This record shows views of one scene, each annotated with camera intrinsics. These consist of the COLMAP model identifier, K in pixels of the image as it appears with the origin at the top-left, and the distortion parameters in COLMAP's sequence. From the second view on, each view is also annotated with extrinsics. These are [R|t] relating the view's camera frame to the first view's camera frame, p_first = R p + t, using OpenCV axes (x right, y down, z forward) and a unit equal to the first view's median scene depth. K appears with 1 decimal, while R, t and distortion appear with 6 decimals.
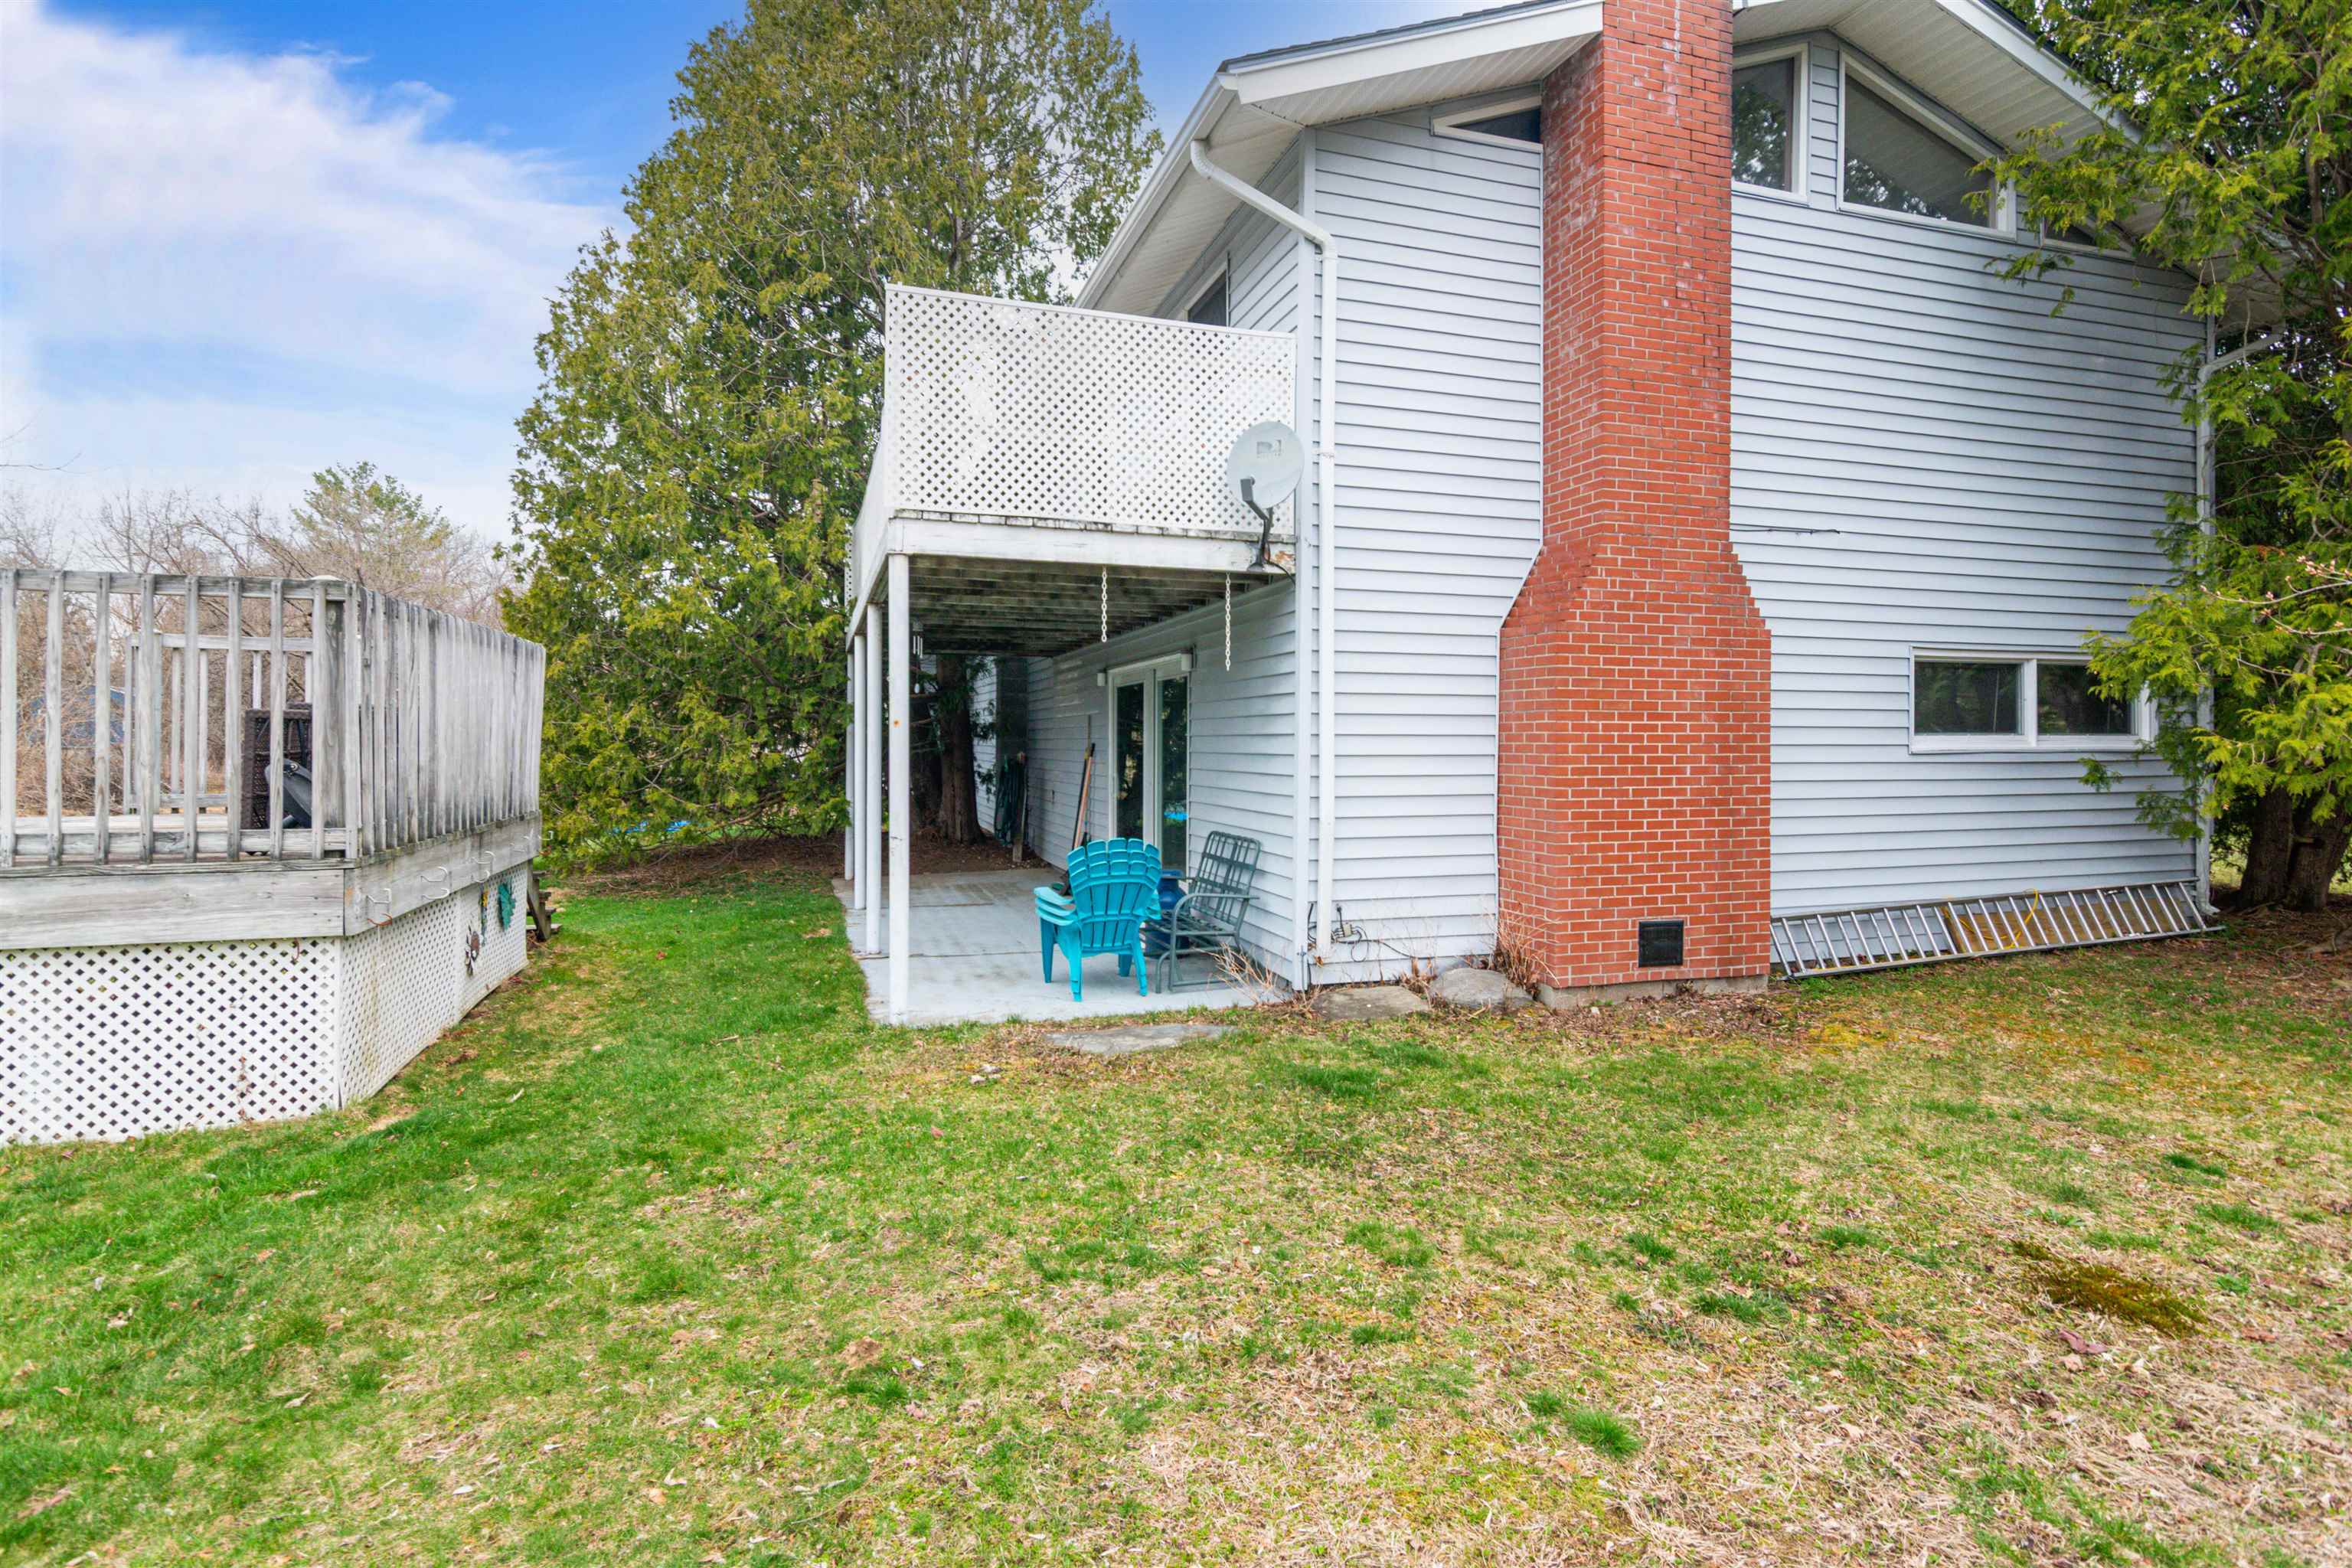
lens RADIAL K [[1112.6, 0, 1178.7], [0, 1112.6, 741.7], [0, 0, 1]] dist [-0.001538, 0.002289]
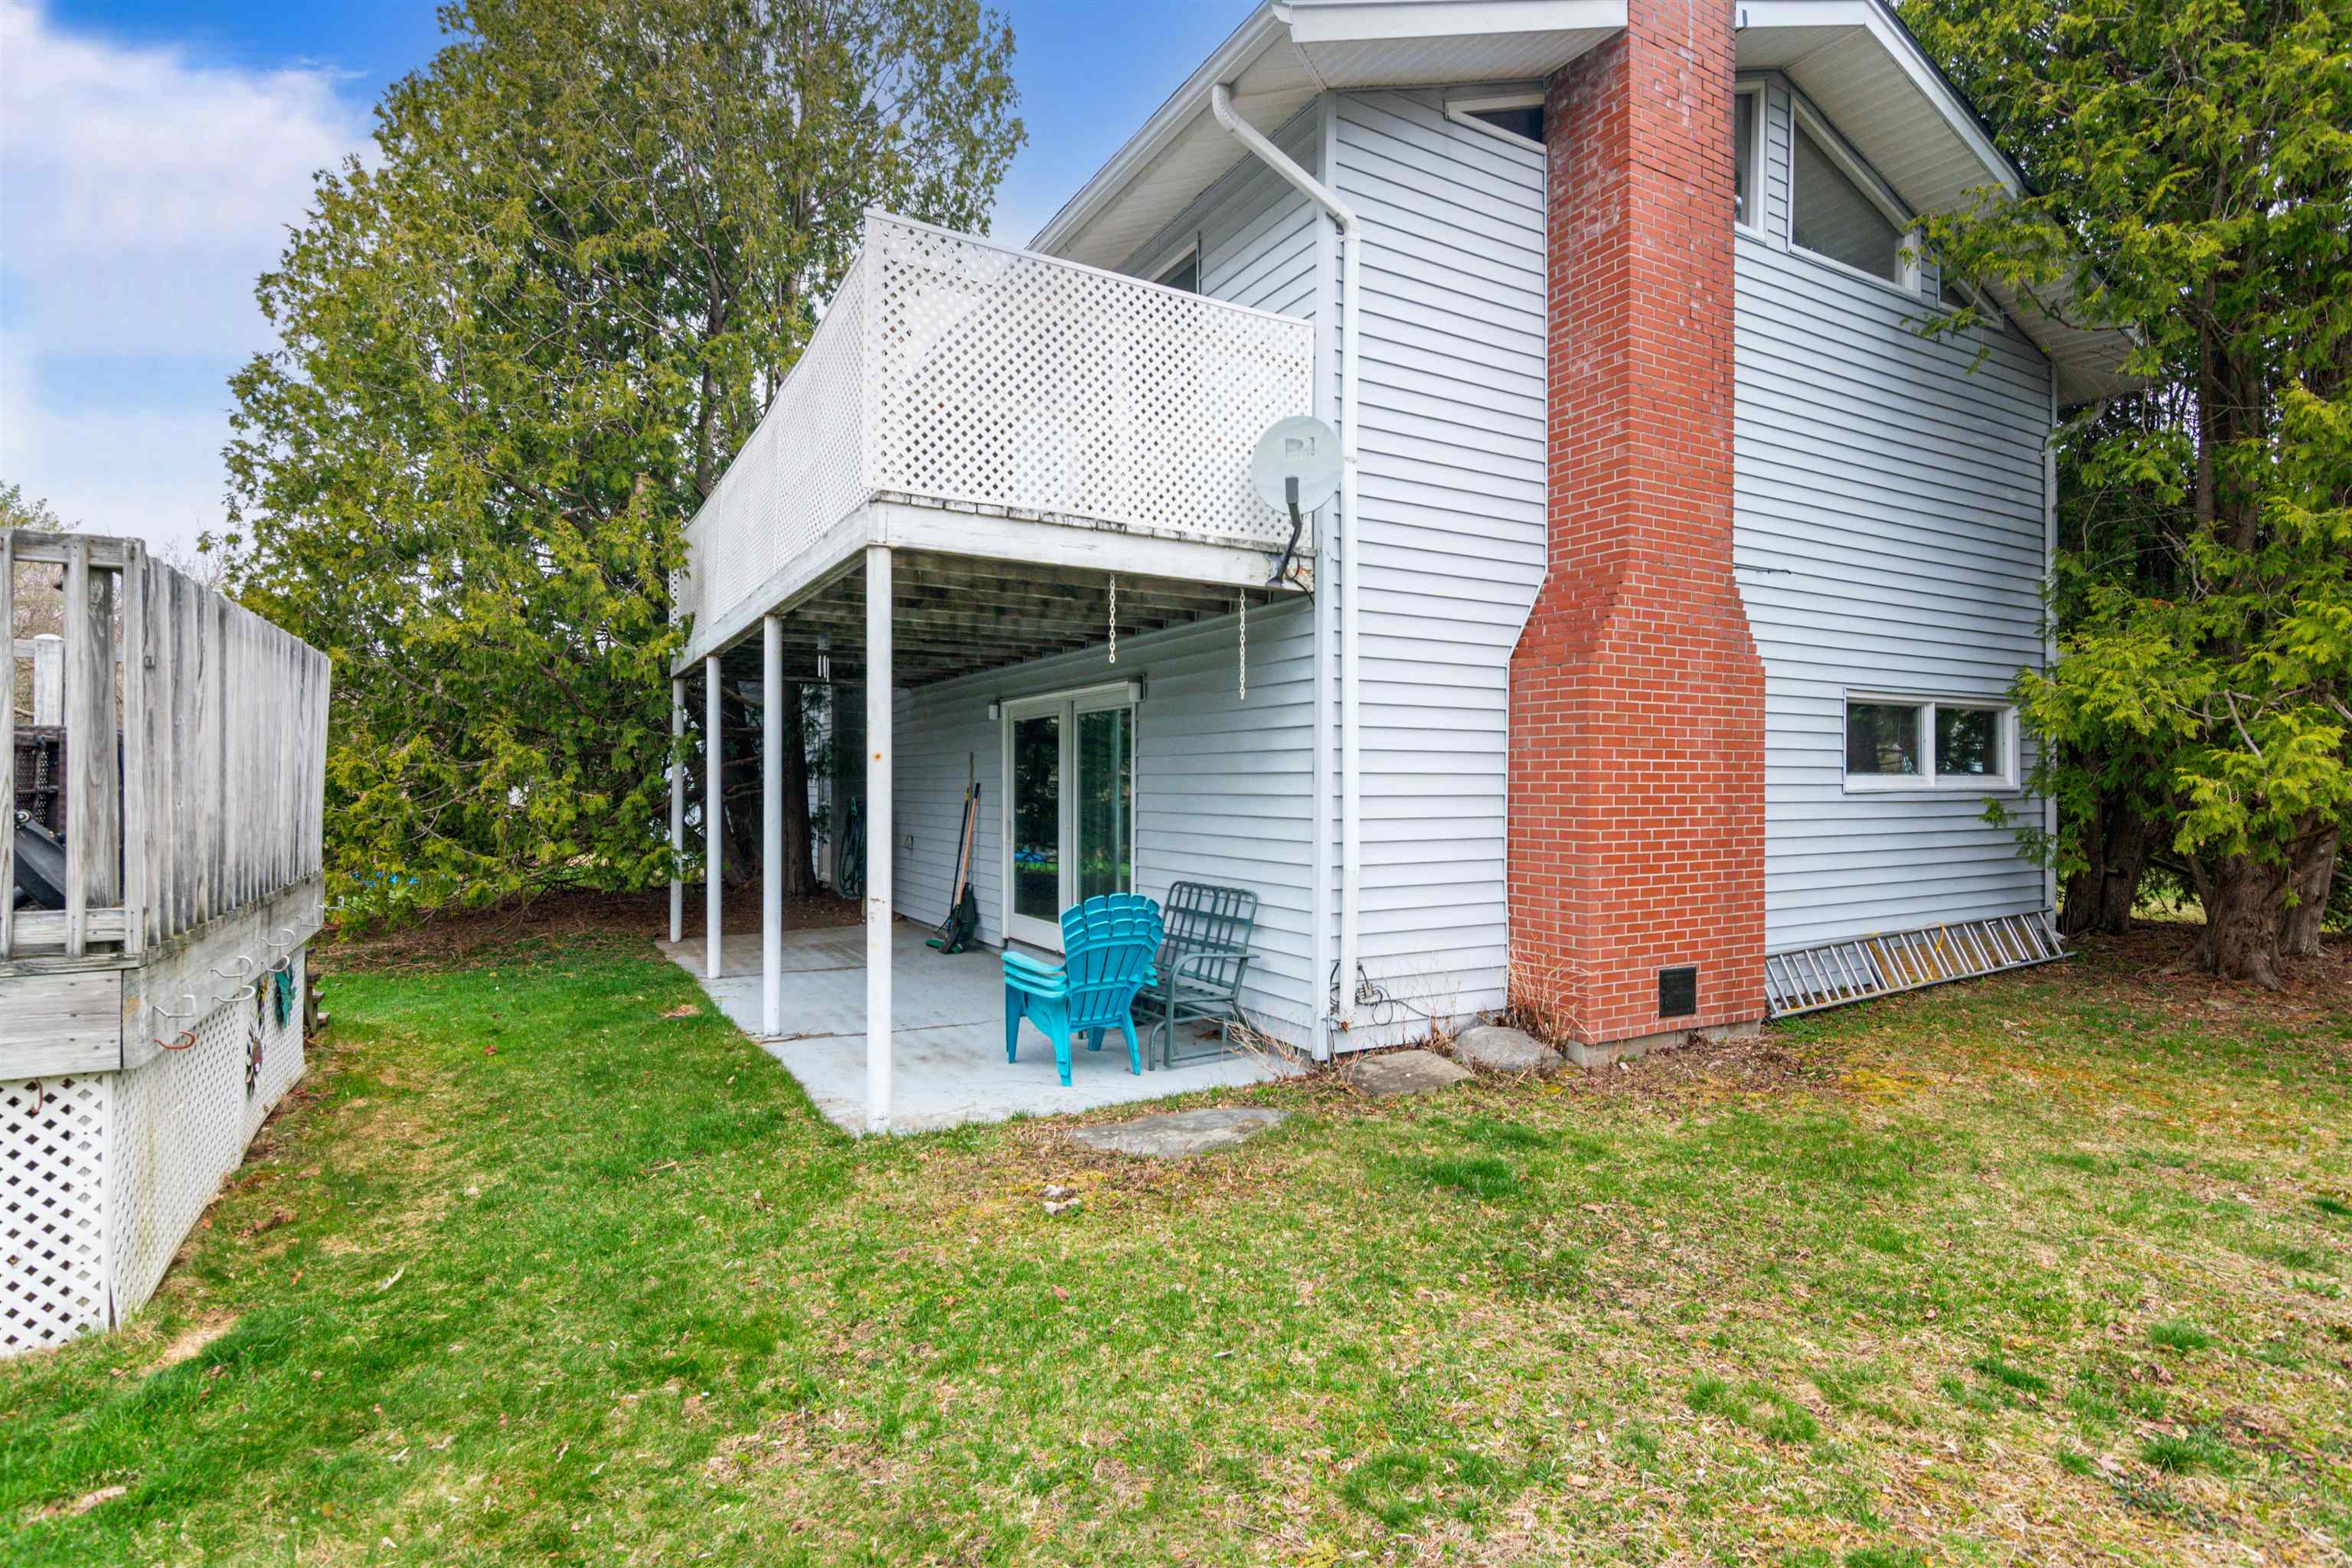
lens RADIAL K [[1112.6, 0, 1168.8], [0, 1112.6, 785.8], [0, 0, 1]] dist [-0.001538, 0.002289]
pose [[0.979086, -0.000528, 0.203445, -0.191303], [0.000022, 0.999997, 0.002492, 0.001801], [-0.203446, -0.002435, 0.979083, 0.154686]]
